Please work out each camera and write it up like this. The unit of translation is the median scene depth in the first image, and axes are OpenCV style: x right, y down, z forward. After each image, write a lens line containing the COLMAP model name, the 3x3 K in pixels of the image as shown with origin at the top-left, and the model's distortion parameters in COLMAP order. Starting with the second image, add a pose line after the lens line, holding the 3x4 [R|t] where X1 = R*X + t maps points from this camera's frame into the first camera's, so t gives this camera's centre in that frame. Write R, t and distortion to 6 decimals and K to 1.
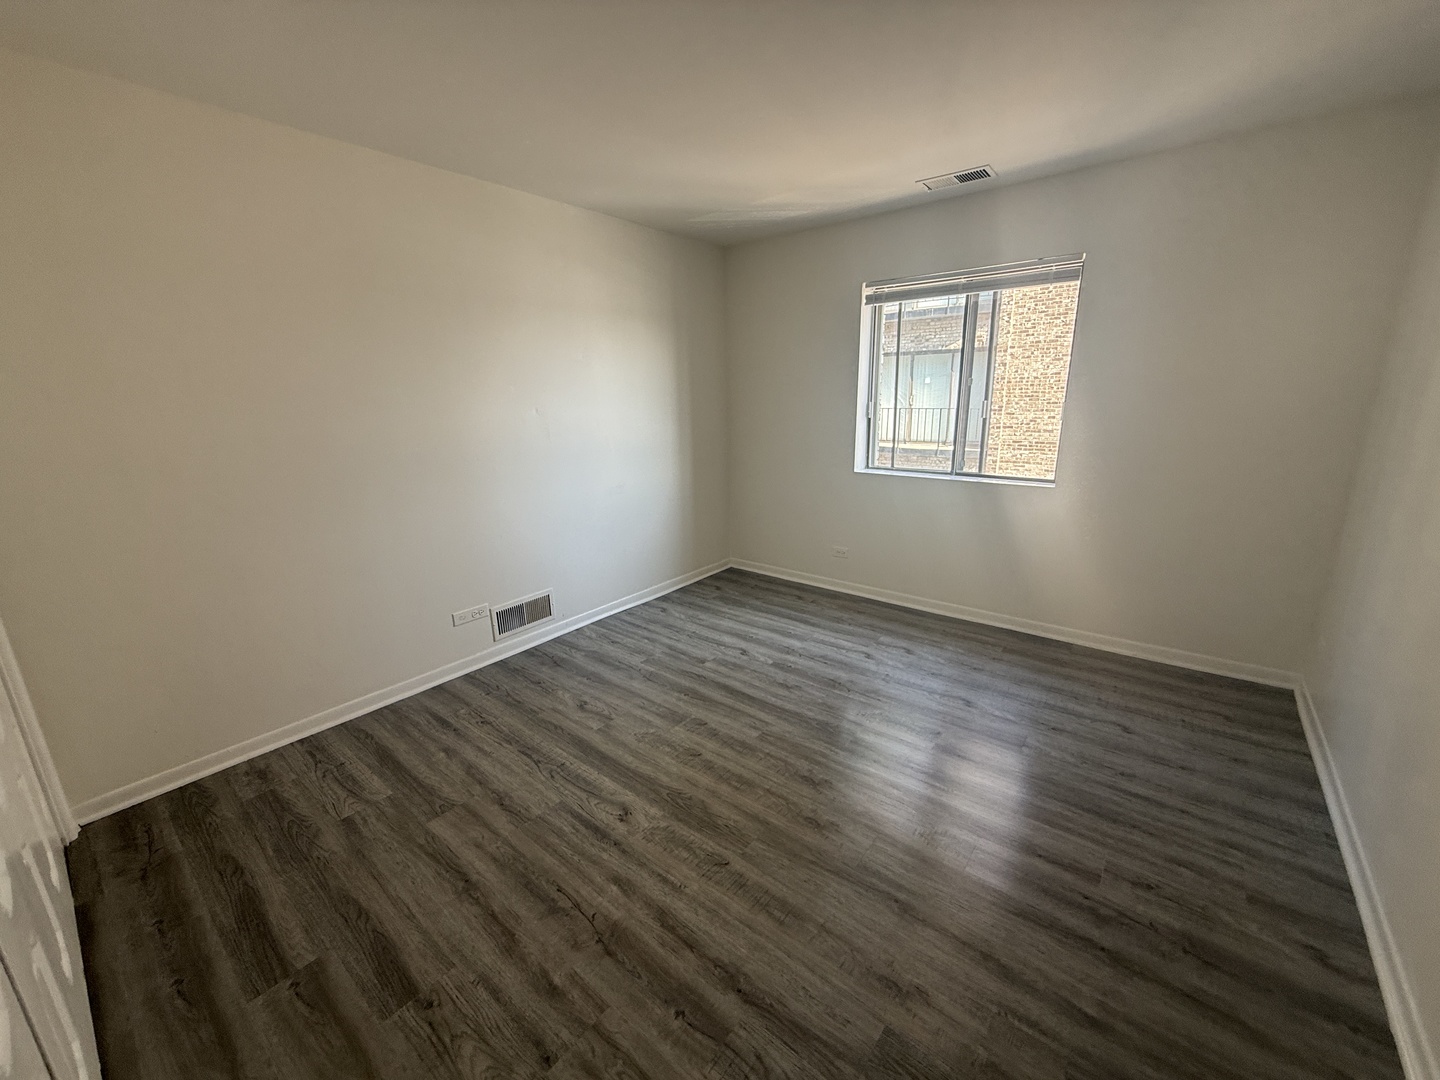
lens RADIAL K [[572.8, 0, 717.4], [0, 572.8, 537.5], [0, 0, 1]] dist [-0.000923, 0.000228]
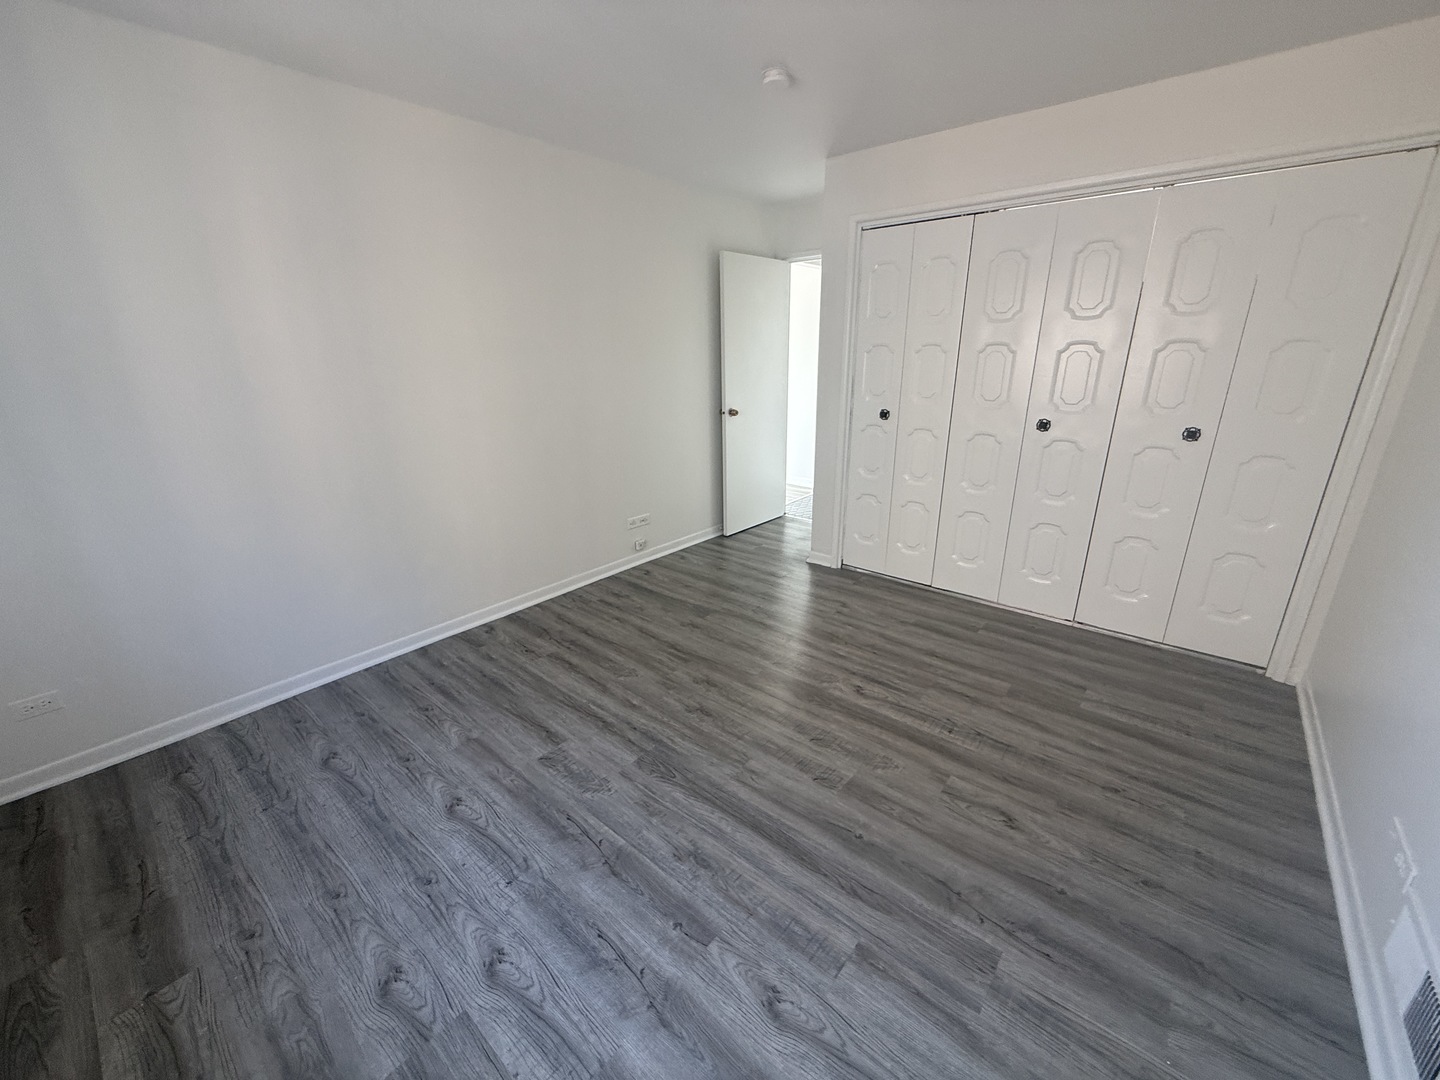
lens RADIAL K [[572.8, 0, 717.4], [0, 572.8, 537.5], [0, 0, 1]] dist [-0.000923, 0.000228]
pose [[-0.999312, 0.027219, 0.025205, 0.086528], [0.036515, 0.841495, 0.539029, -0.391160], [-0.006538, 0.539579, -0.841910, 1.513544]]
